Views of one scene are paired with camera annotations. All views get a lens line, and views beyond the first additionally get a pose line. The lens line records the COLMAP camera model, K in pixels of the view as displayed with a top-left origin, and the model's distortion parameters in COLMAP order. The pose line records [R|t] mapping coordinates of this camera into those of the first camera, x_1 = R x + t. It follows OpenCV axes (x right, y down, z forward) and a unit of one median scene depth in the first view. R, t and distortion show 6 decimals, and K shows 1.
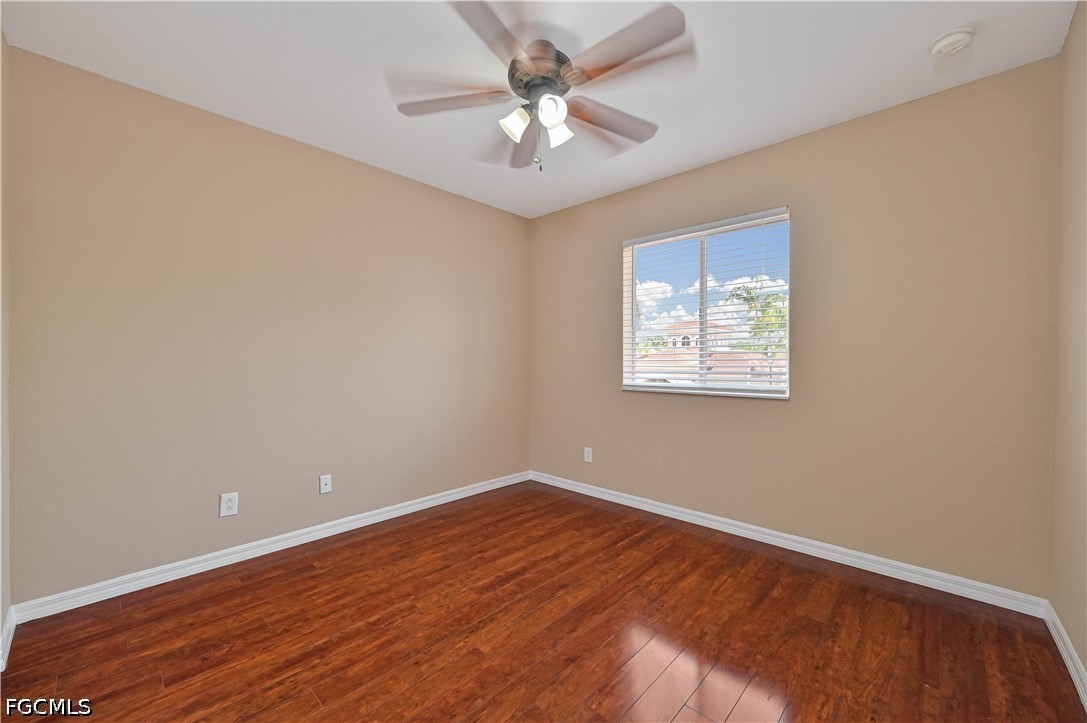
lens RADIAL K [[434.0, 0, 544.3], [0, 434.0, 356.3], [0, 0, 1]] dist [0.000459, -0.000068]
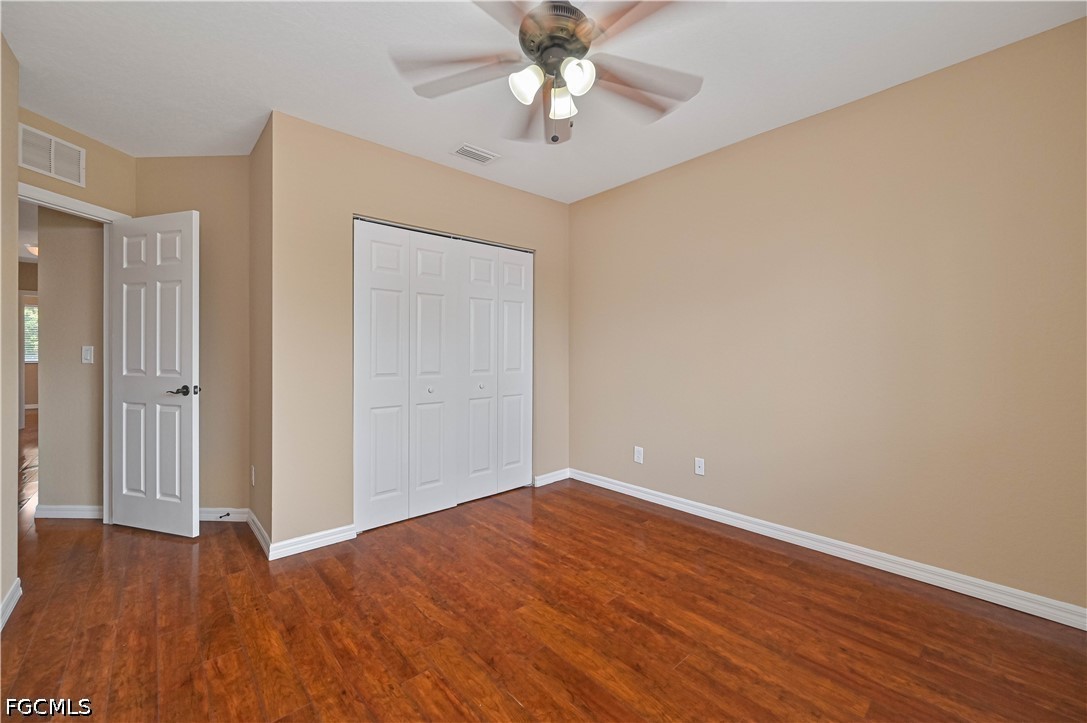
lens RADIAL K [[463.6, 0, 540.1], [0, 463.6, 349.4], [0, 0, 1]] dist [-0.000443, -0.000140]
pose [[-0.127297, -0.008295, -0.991830, 0.762172], [0.013503, 0.999858, -0.010095, 0.030289], [0.991773, -0.014677, -0.127167, 0.912207]]
